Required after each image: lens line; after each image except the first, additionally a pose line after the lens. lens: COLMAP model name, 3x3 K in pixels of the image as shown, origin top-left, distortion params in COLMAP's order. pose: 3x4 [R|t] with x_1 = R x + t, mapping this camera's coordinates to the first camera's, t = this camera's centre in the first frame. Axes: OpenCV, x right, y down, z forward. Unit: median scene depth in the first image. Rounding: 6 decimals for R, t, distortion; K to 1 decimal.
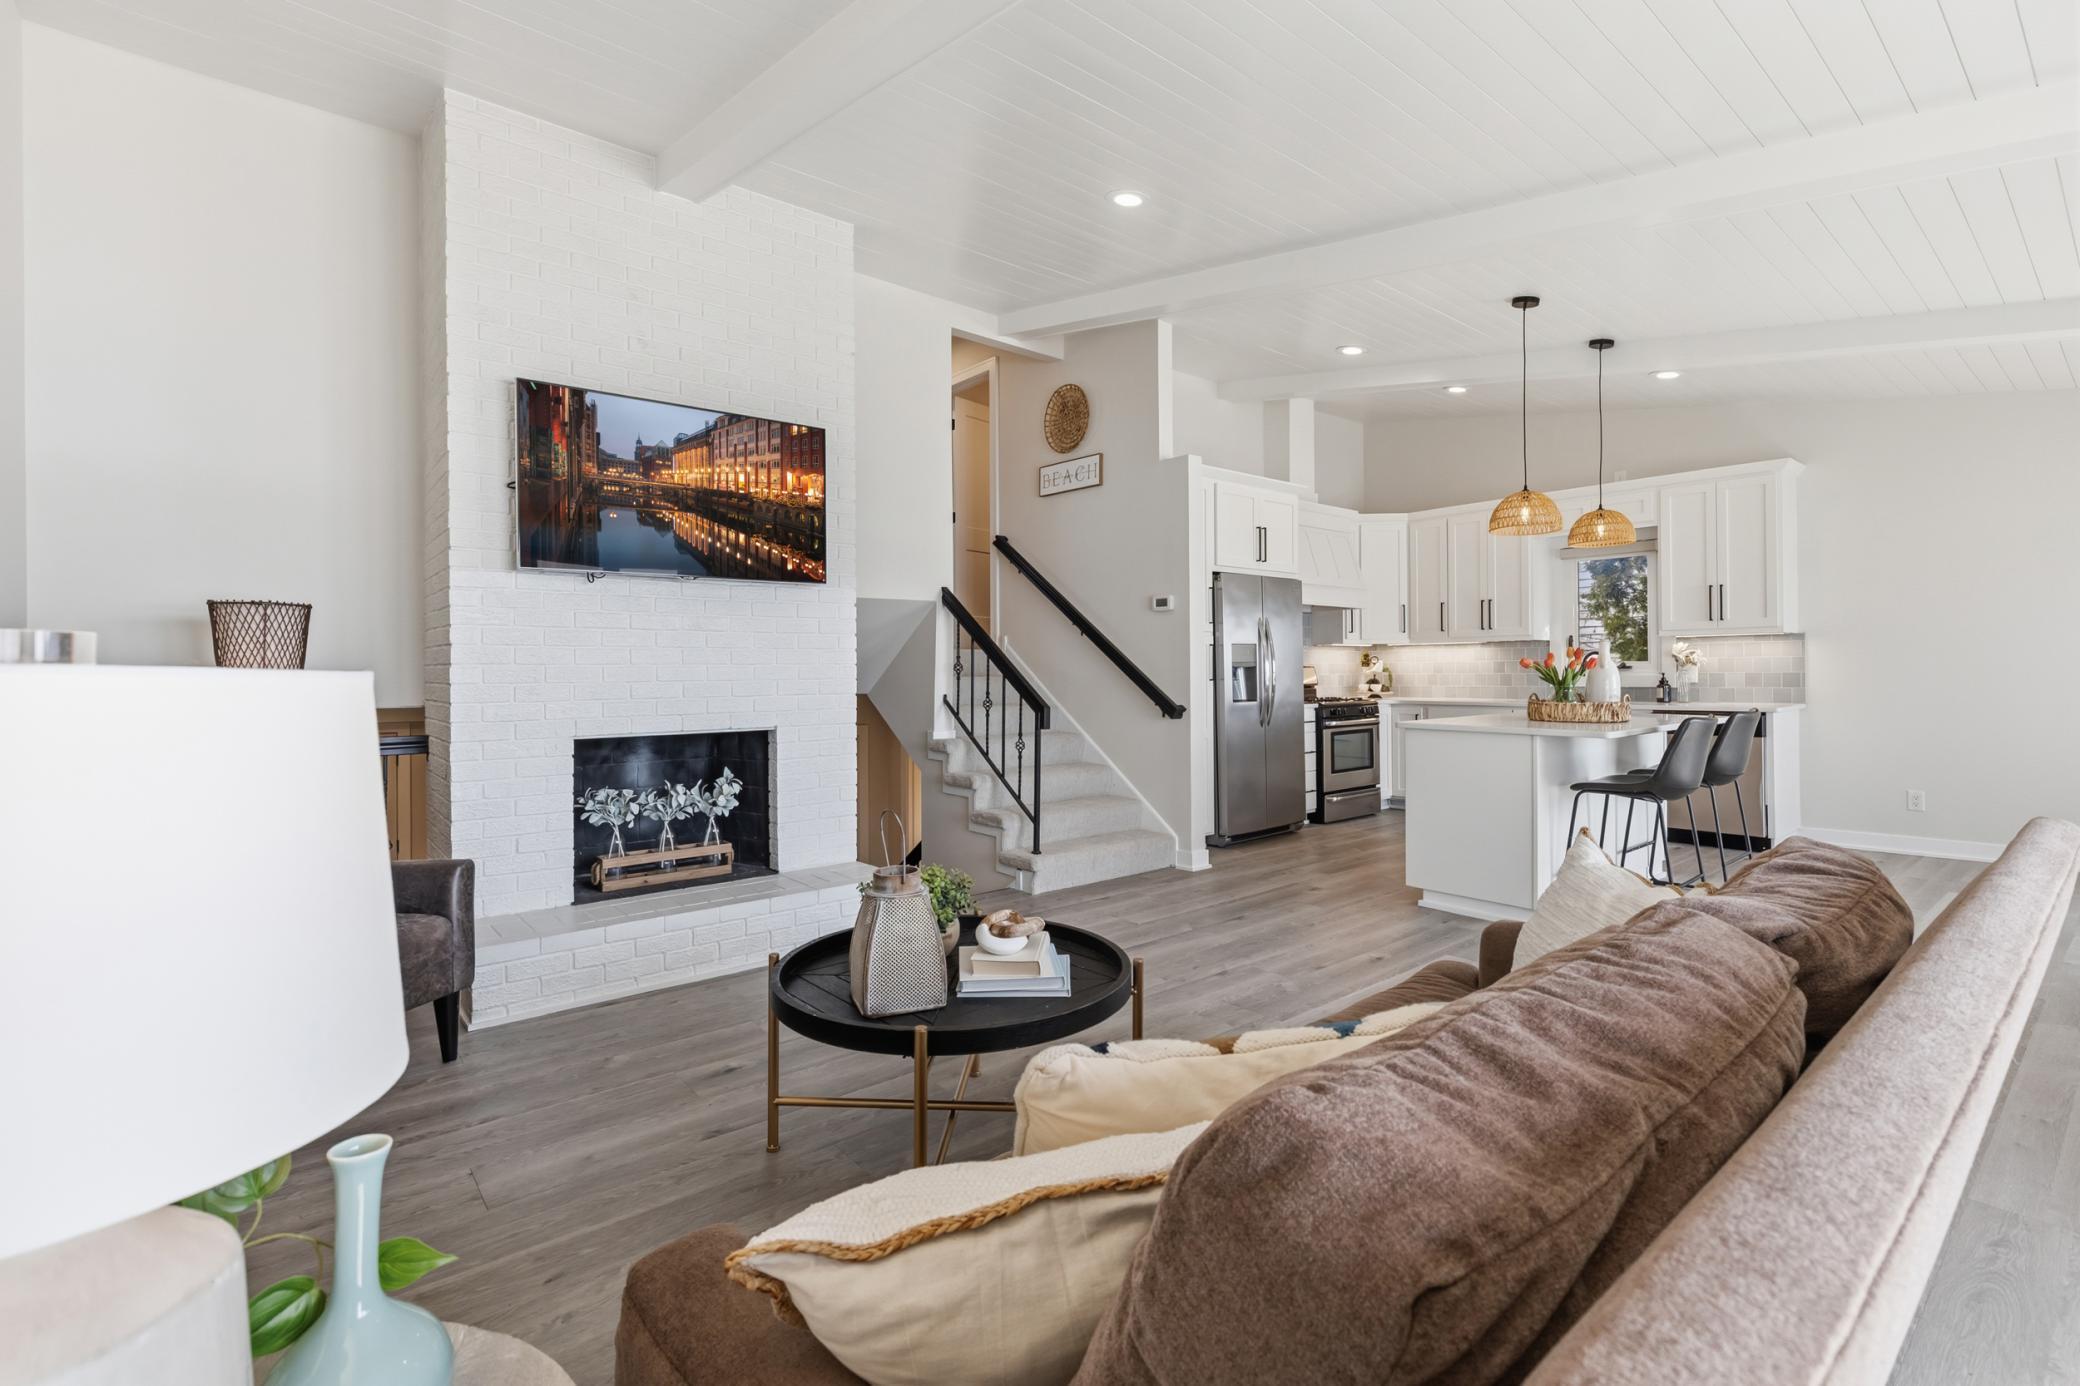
lens RADIAL K [[930.6, 0, 1039.1], [0, 930.6, 674.2], [0, 0, 1]] dist [-0.000109, -0.000095]
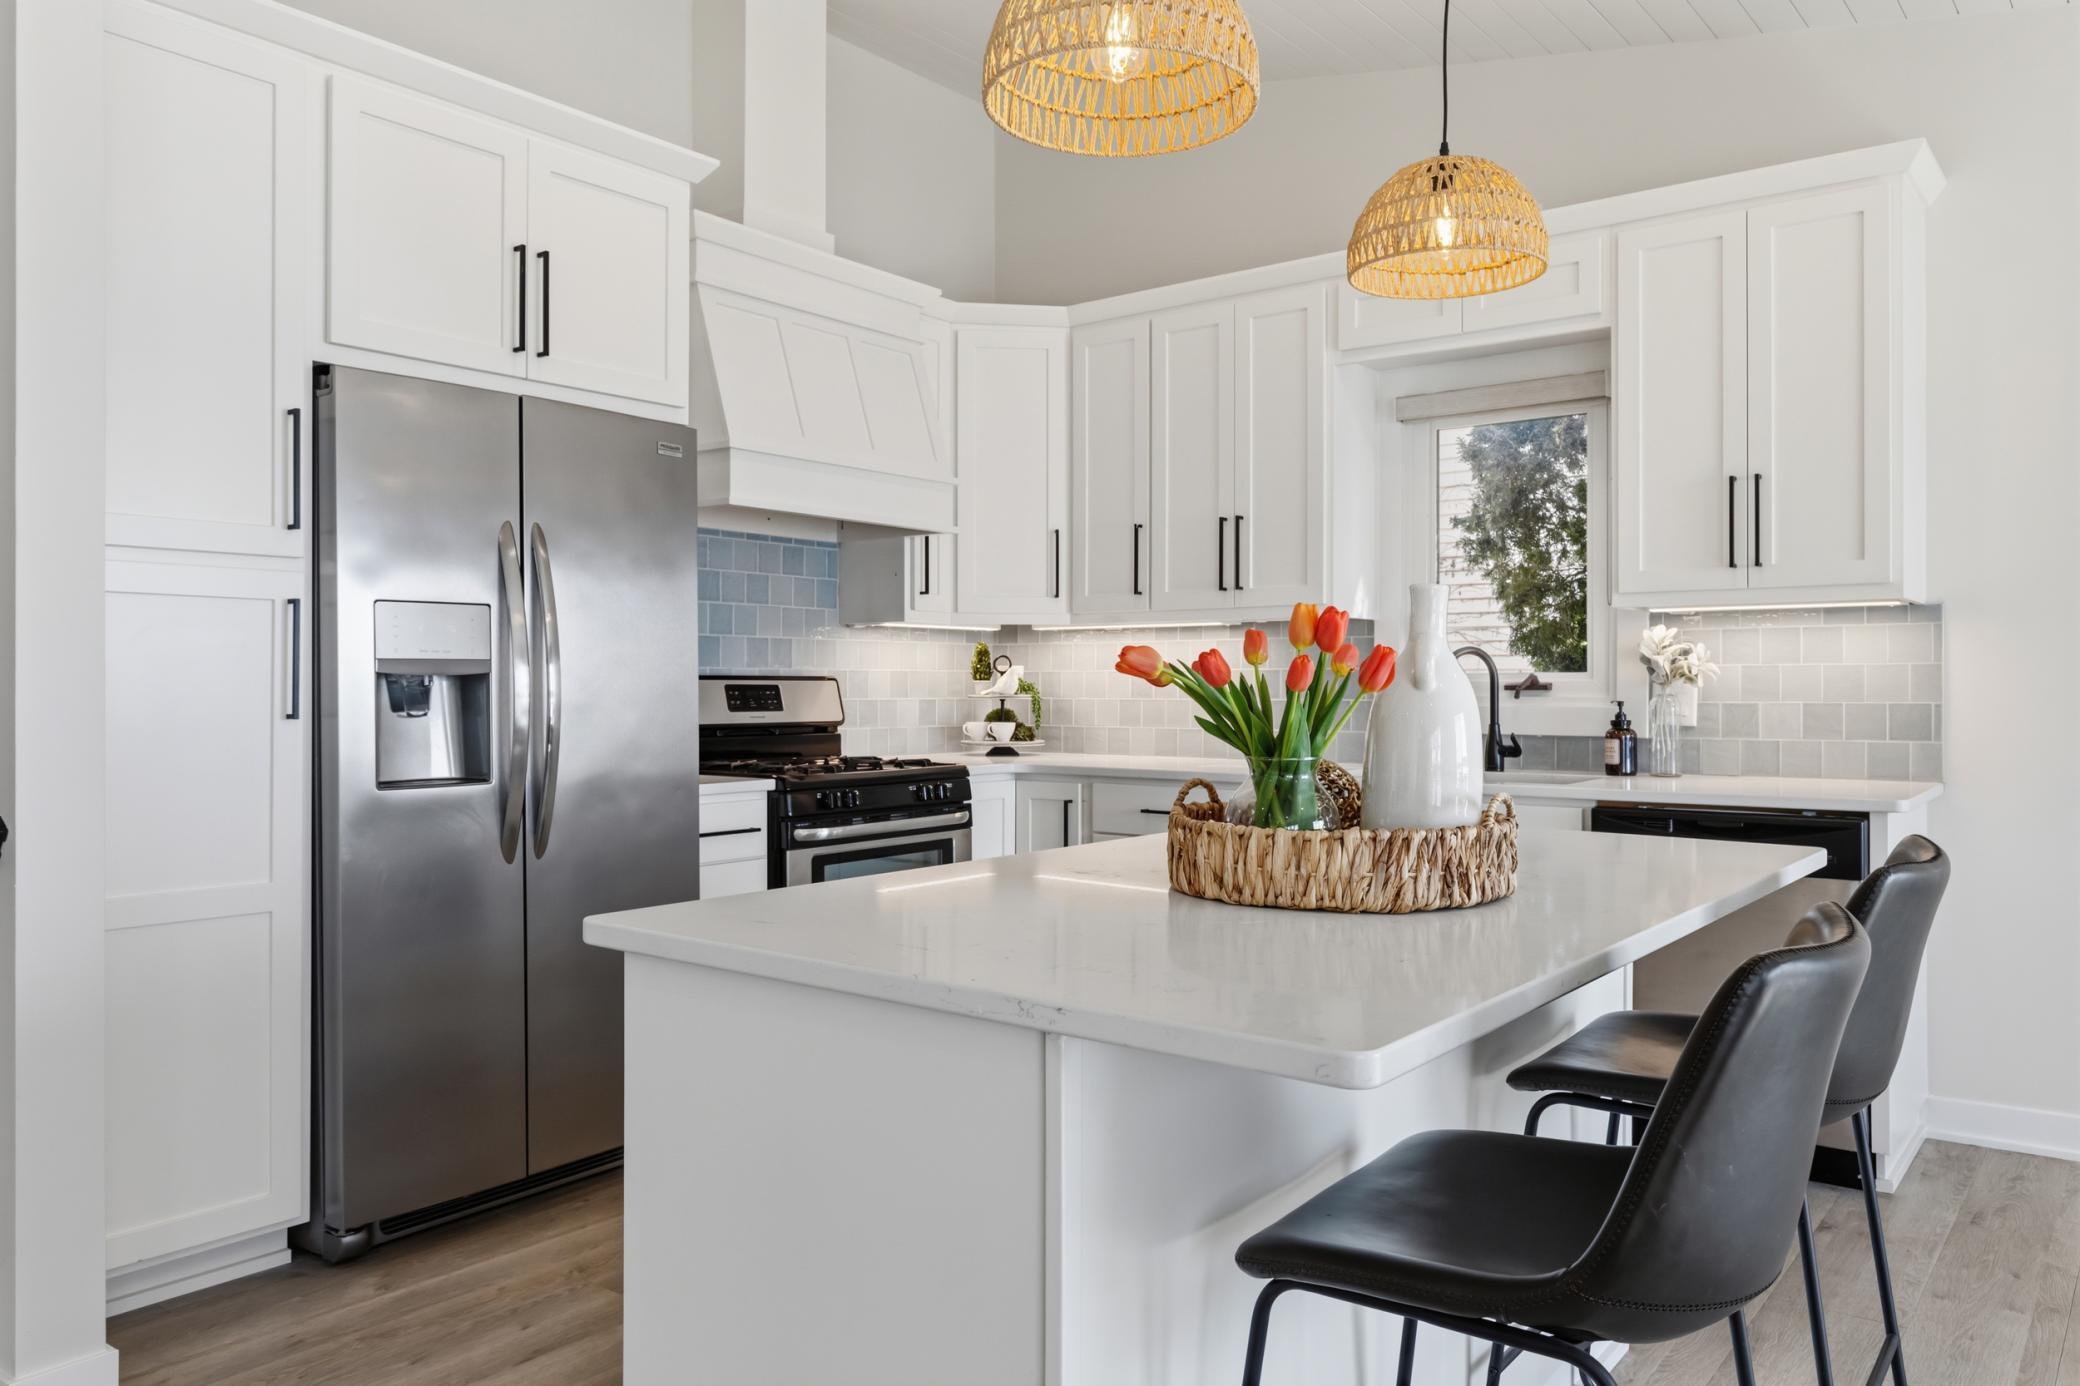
lens RADIAL K [[1465.1, 0, 1040.0], [0, 1465.1, 693.0], [0, 0, 1]] dist [-0.002750, 0.000823]
pose [[0.976323, 0.007468, 0.216188, 0.293154], [-0.007829, 0.999969, 0.000815, -0.003635], [-0.216175, -0.002488, 0.976351, 0.442584]]
